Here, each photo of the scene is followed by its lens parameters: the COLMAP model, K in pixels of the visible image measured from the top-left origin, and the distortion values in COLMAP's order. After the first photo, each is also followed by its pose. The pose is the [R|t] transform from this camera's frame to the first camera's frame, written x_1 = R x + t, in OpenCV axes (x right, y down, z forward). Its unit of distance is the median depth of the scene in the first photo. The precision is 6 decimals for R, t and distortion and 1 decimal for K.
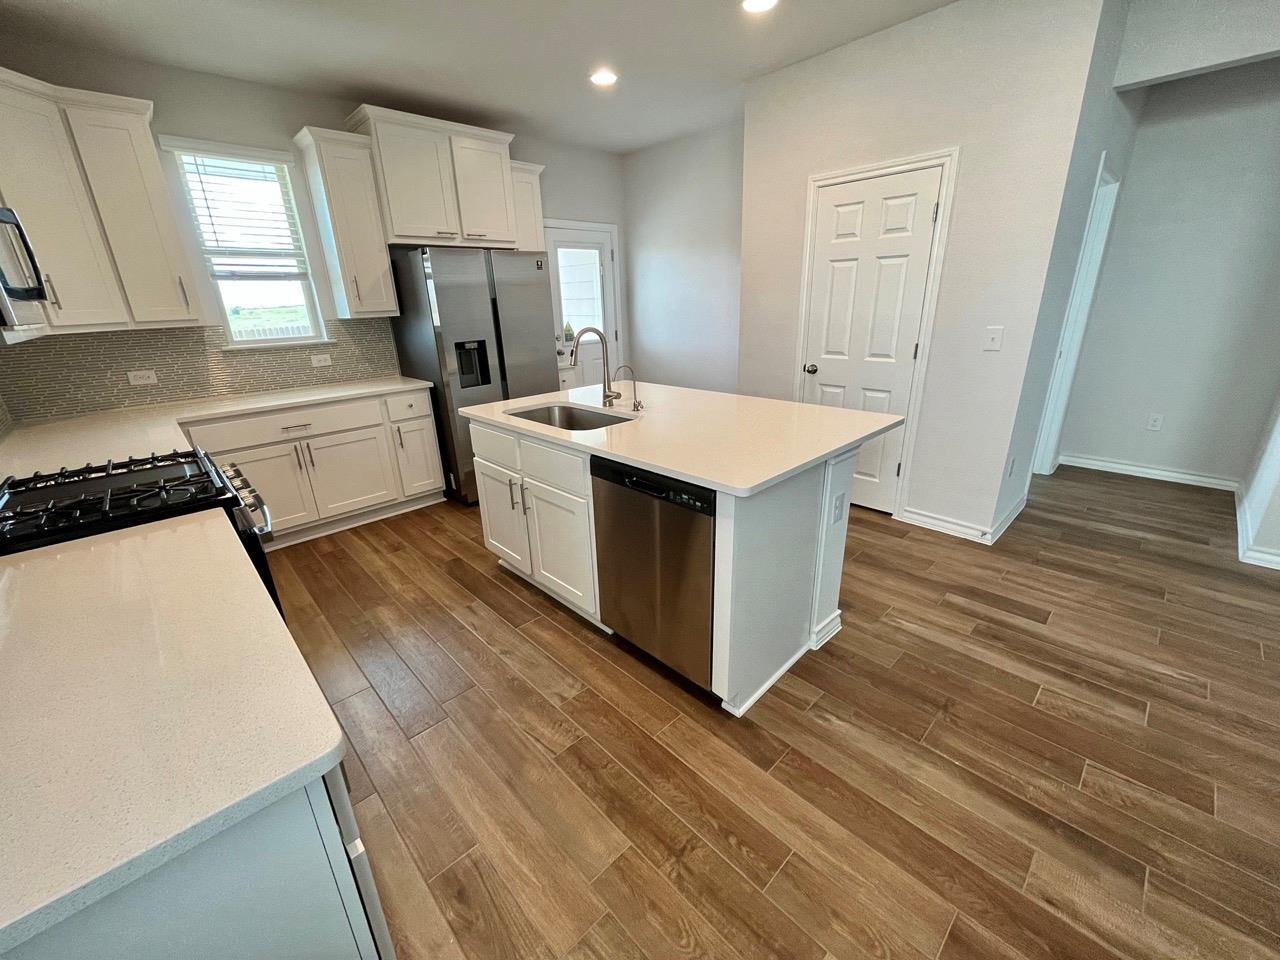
lens RADIAL K [[515.8, 0, 640.0], [0, 515.8, 480.0], [0, 0, 1]] dist [-0.003698, 0.000239]
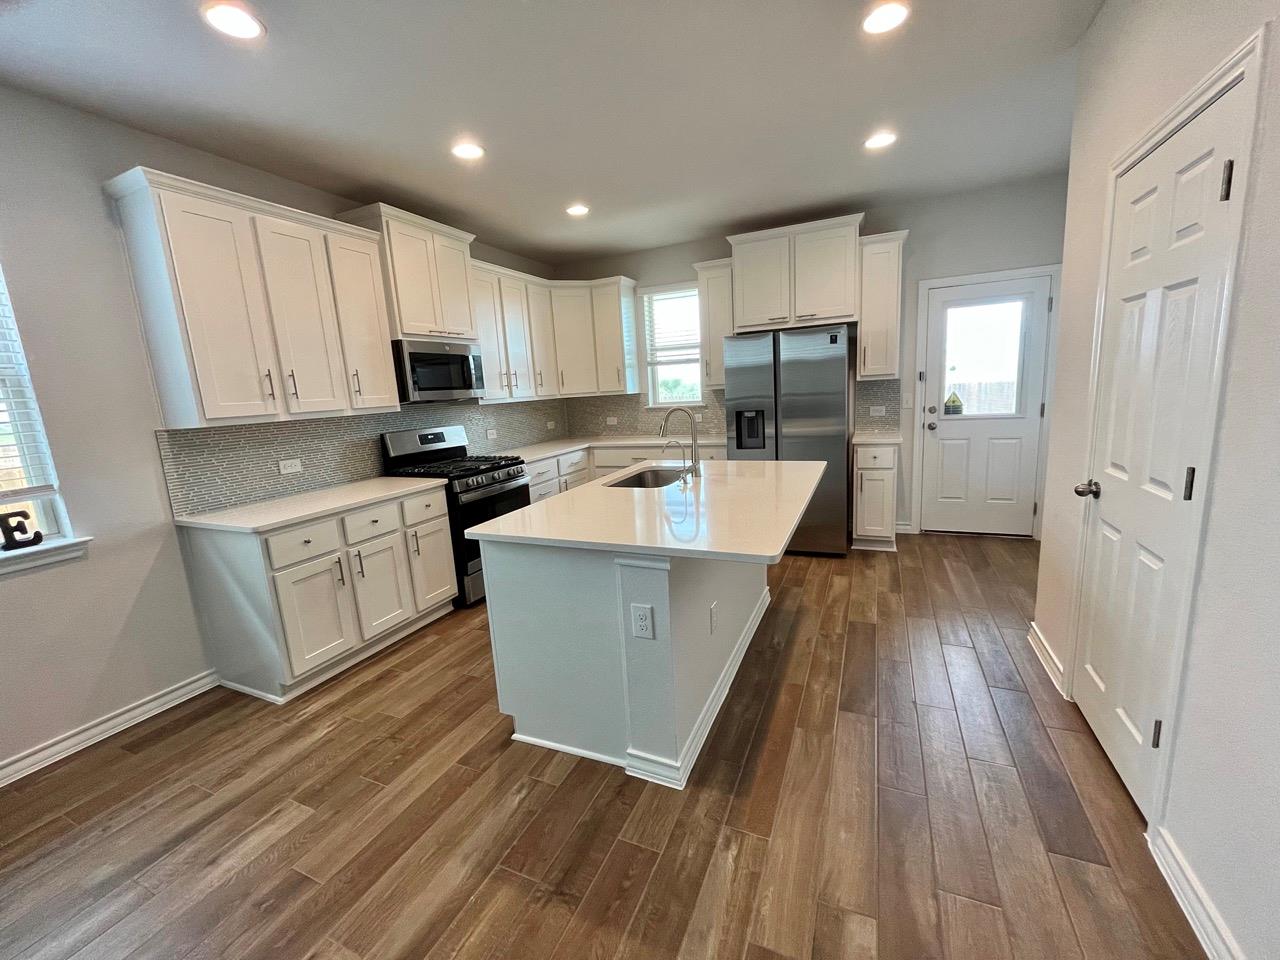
lens RADIAL K [[515.8, 0, 640.0], [0, 515.8, 480.0], [0, 0, 1]] dist [-0.003698, 0.000239]
pose [[0.376991, 0.172952, -0.909926, 0.802580], [-0.263073, 0.961946, 0.073846, -0.169477], [0.888071, 0.211538, 0.408144, 0.415790]]
